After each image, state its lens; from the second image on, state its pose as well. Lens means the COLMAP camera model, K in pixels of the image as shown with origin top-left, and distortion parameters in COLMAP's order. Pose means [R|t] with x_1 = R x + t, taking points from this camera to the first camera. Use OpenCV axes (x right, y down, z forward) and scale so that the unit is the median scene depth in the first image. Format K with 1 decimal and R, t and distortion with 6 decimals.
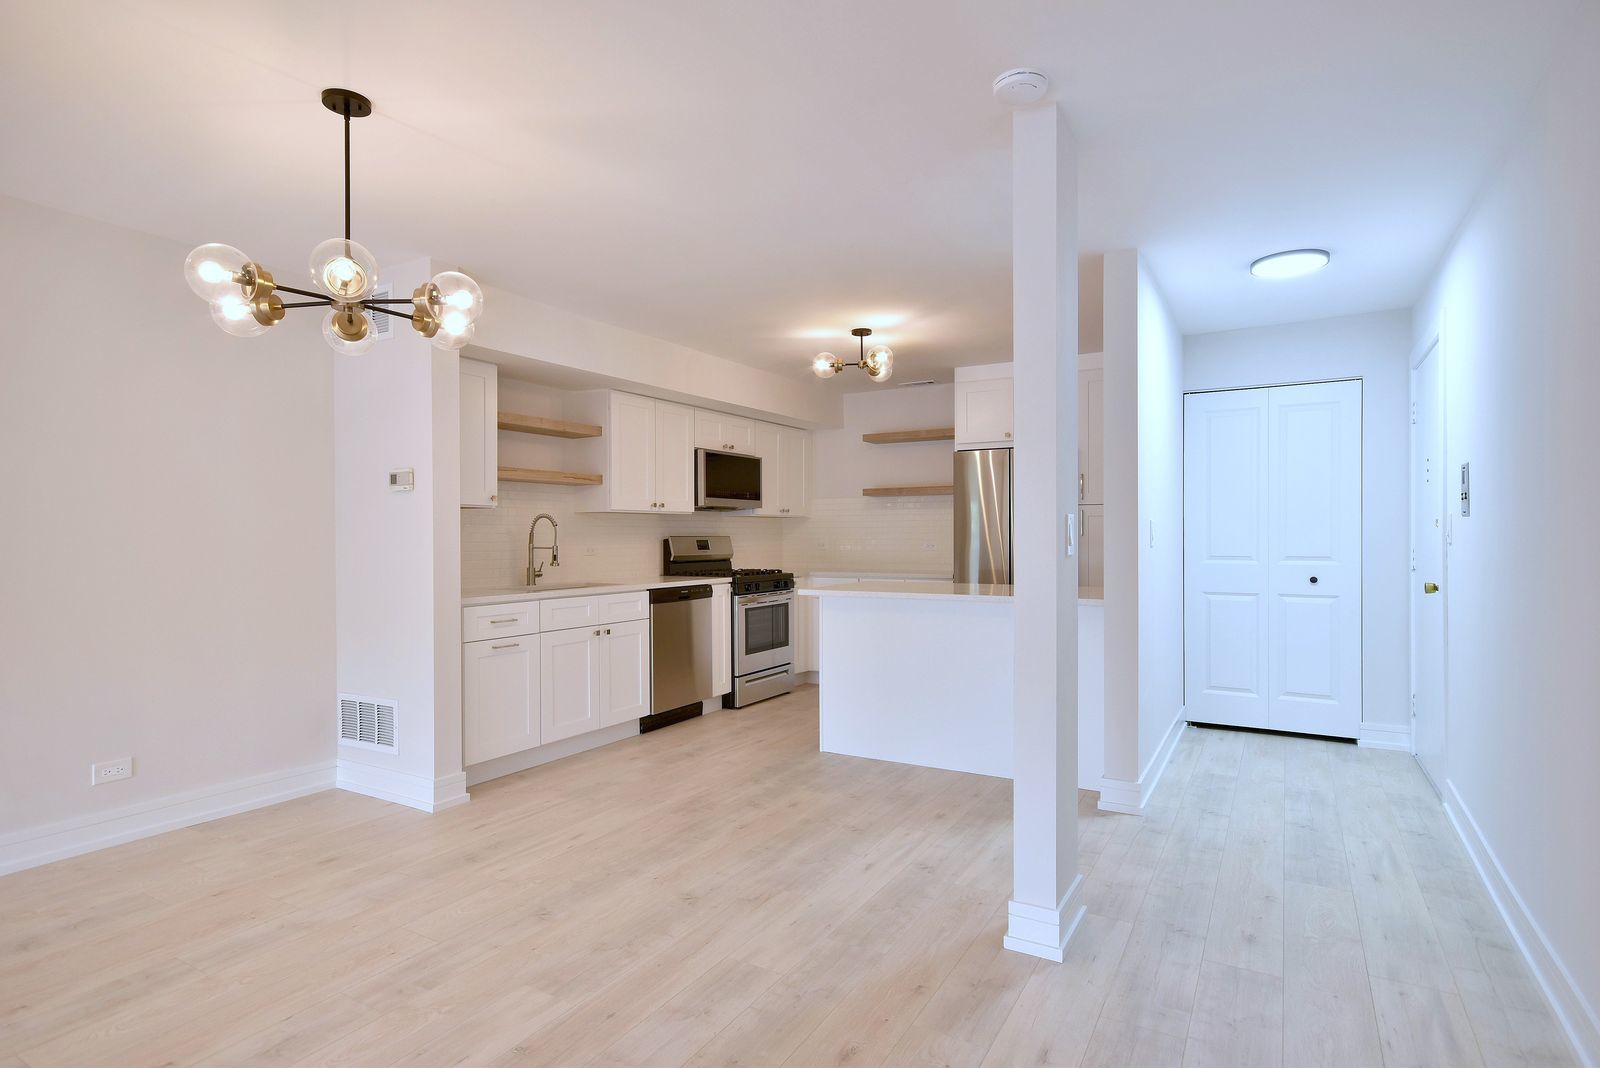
lens RADIAL K [[870.9, 0, 788.4], [0, 870.9, 539.4], [0, 0, 1]] dist [0.015385, 0.009062]
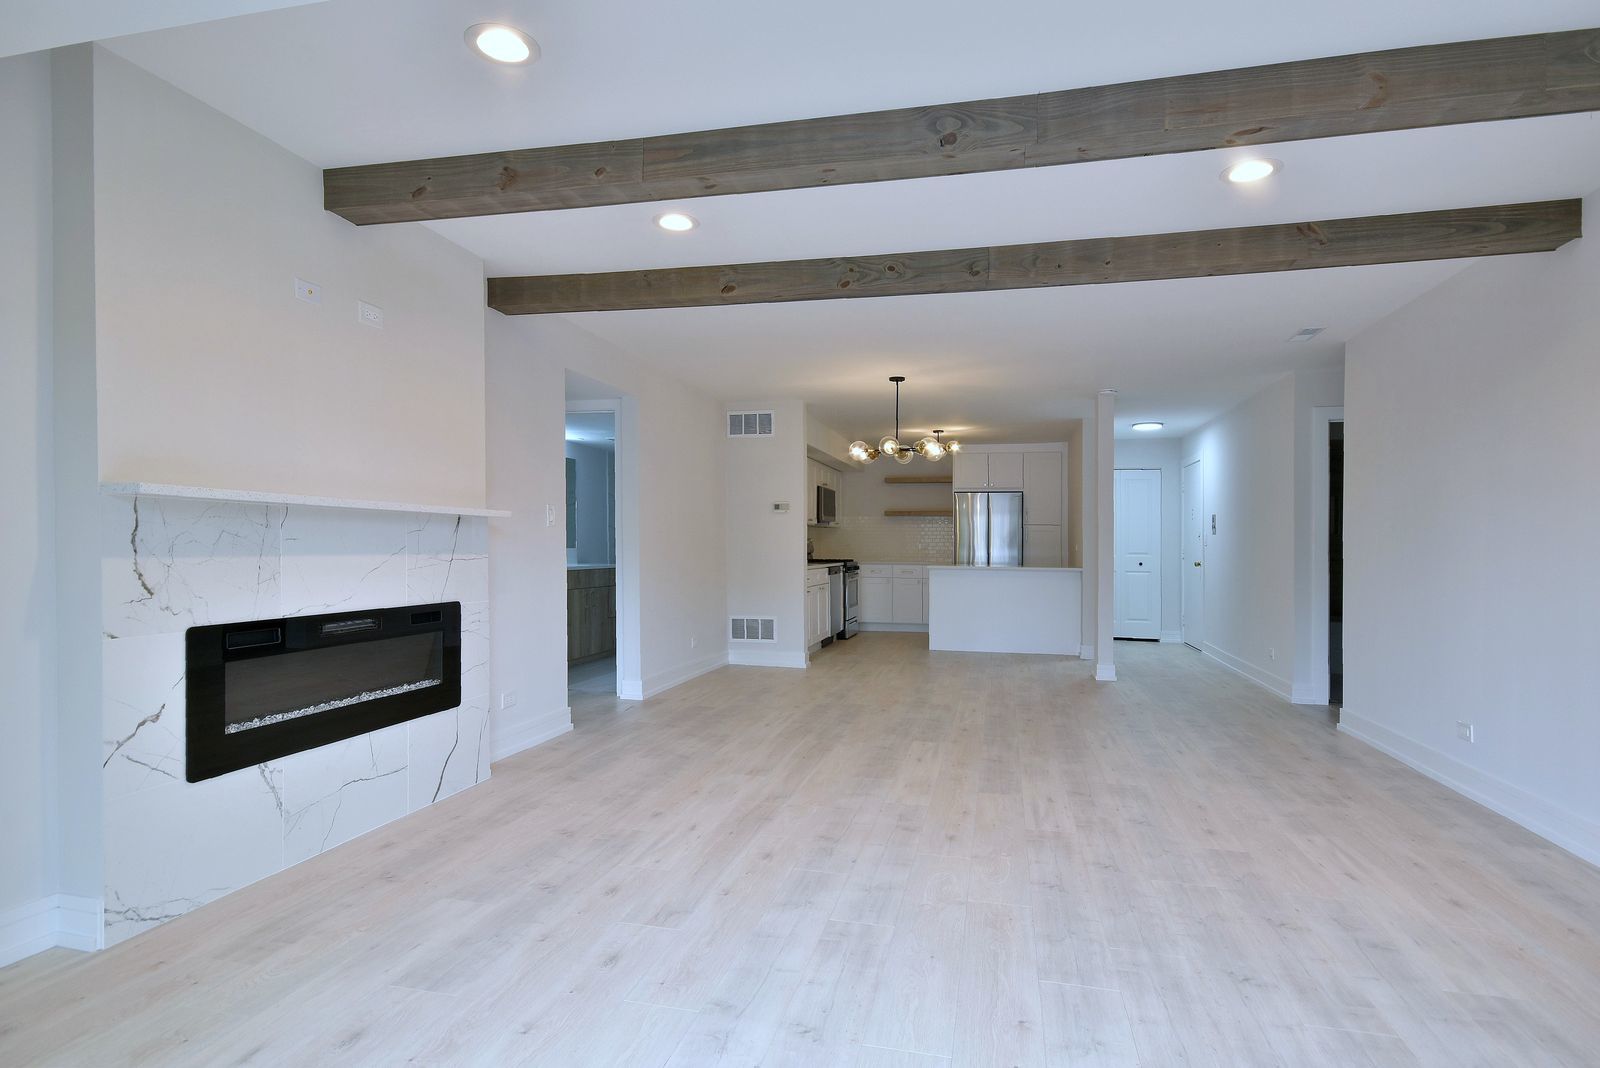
lens RADIAL K [[870.9, 0, 806.1], [0, 870.9, 526.0], [0, 0, 1]] dist [0.015385, 0.009062]
pose [[0.956478, 0.020731, 0.291067, -0.758493], [-0.013448, 0.999545, -0.026999, 0.022590], [-0.291494, 0.021910, 0.956322, -0.744741]]
